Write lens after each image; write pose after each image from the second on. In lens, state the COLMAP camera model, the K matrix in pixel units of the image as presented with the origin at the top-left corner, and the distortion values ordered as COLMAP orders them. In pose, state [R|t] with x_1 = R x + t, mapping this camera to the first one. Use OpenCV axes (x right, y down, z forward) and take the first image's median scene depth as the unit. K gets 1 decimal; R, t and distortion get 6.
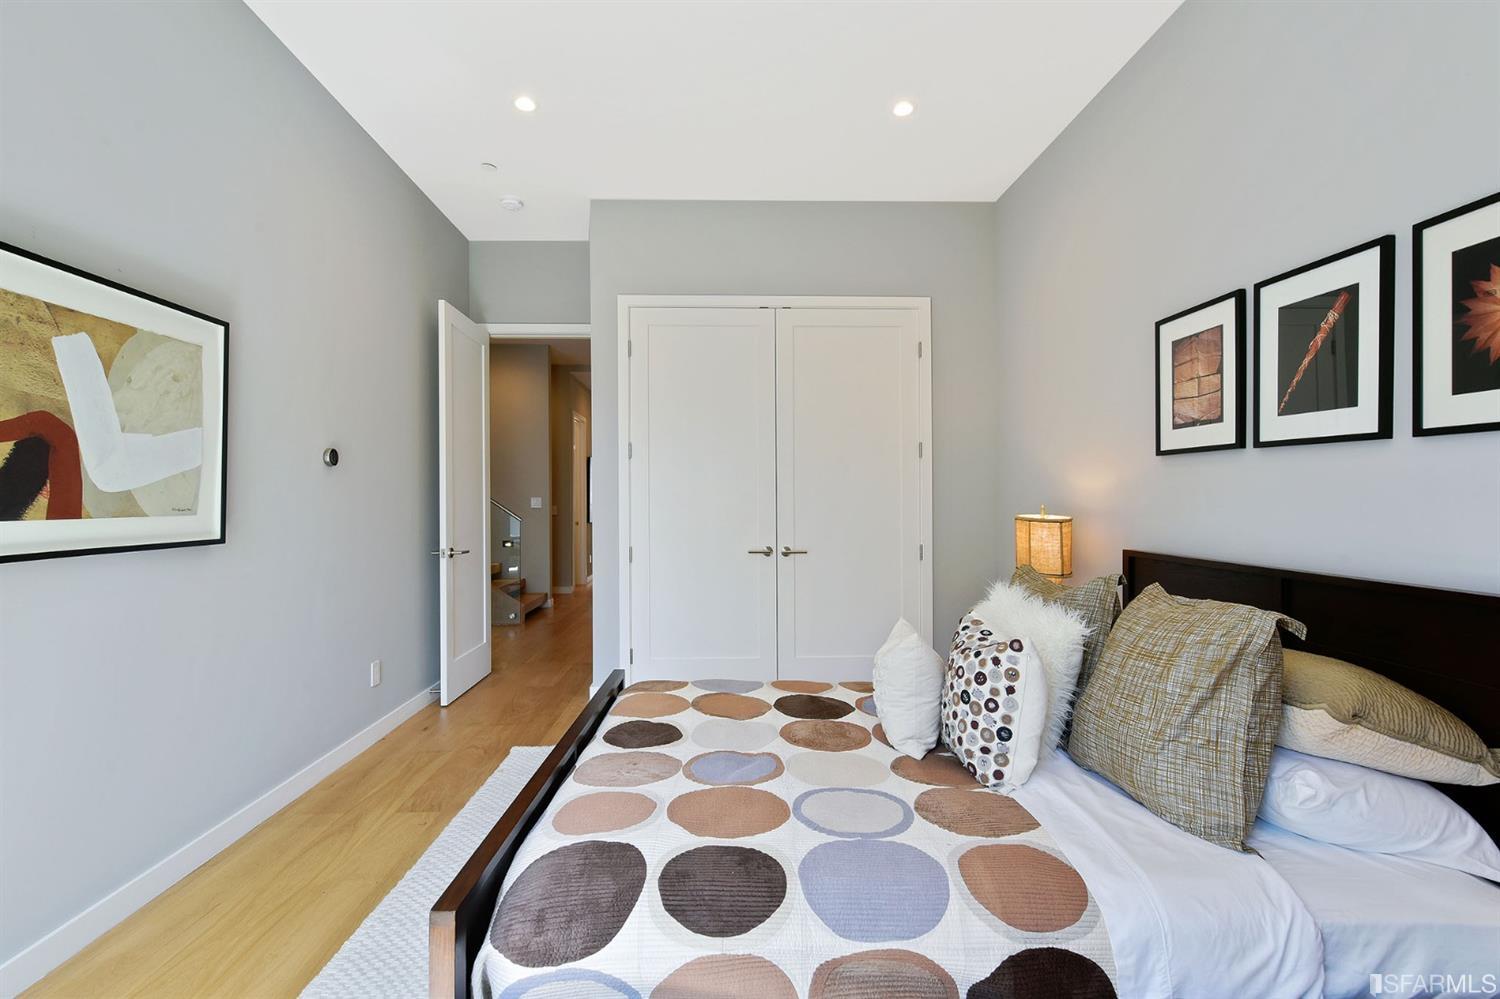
lens RADIAL K [[658.0, 0, 745.6], [0, 658.0, 502.6], [0, 0, 1]] dist [0.002451, 0.001936]
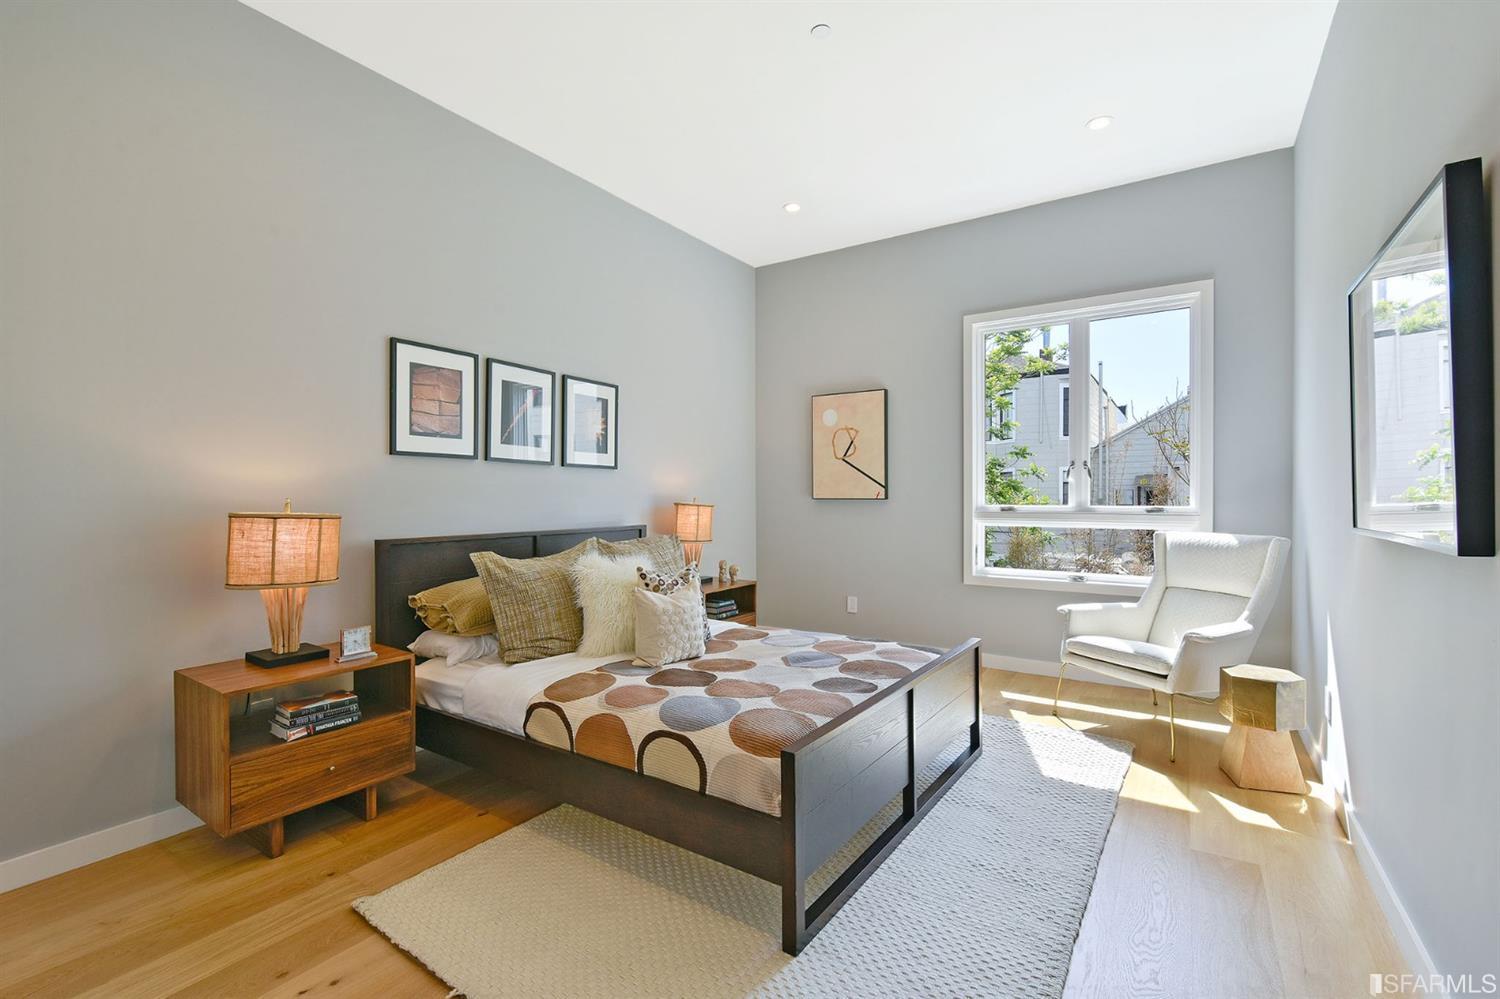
lens RADIAL K [[658.0, 0, 750.2], [0, 658.0, 495.9], [0, 0, 1]] dist [0.002451, 0.001936]
pose [[-0.792994, 0.007854, 0.609179, -0.613137], [0.010569, 0.999944, 0.000865, 0.006544], [-0.609138, 0.007124, -0.793032, 1.665678]]
